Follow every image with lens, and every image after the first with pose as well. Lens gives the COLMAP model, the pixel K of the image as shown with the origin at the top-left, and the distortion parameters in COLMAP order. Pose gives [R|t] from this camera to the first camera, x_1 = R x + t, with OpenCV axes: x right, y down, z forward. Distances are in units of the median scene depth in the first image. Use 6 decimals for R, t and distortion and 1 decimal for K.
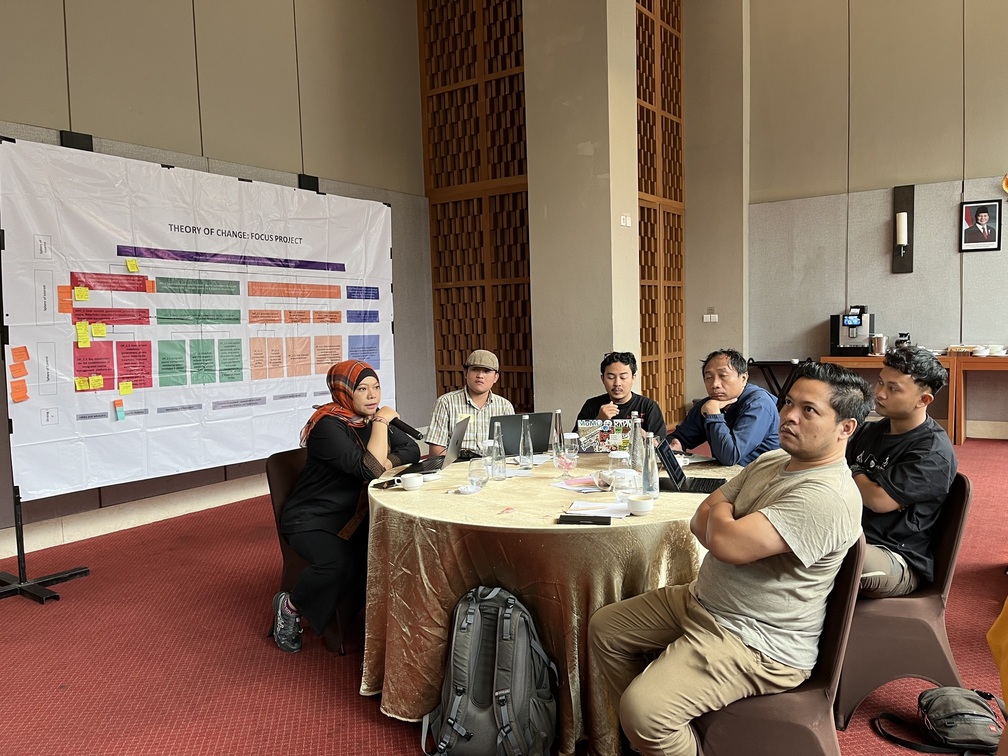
lens RADIAL K [[776.2, 0, 504.2], [0, 776.2, 379.4], [0, 0, 1]] dist [-0.025508, -0.003413]
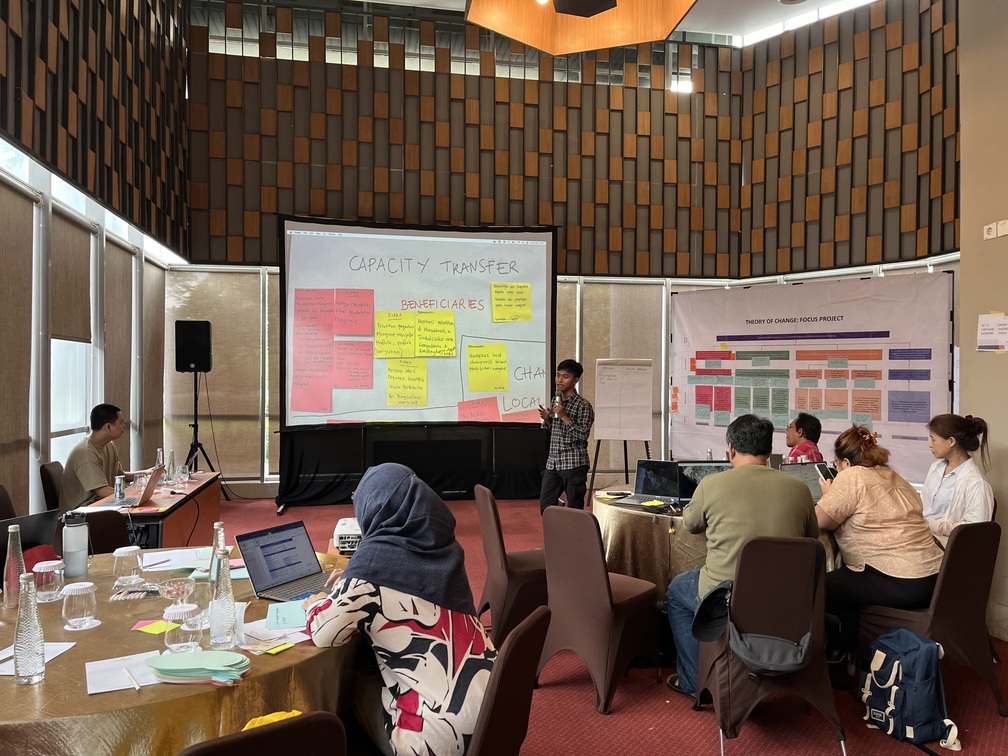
lens RADIAL K [[776.2, 0, 503.7], [0, 776.2, 376.7], [0, 0, 1]] dist [-0.025508, -0.003413]
pose [[-0.208691, 0.029893, -0.977525, 1.241459], [-0.062810, 0.997060, 0.043900, -0.105940], [0.975963, 0.070560, -0.206200, 0.756929]]
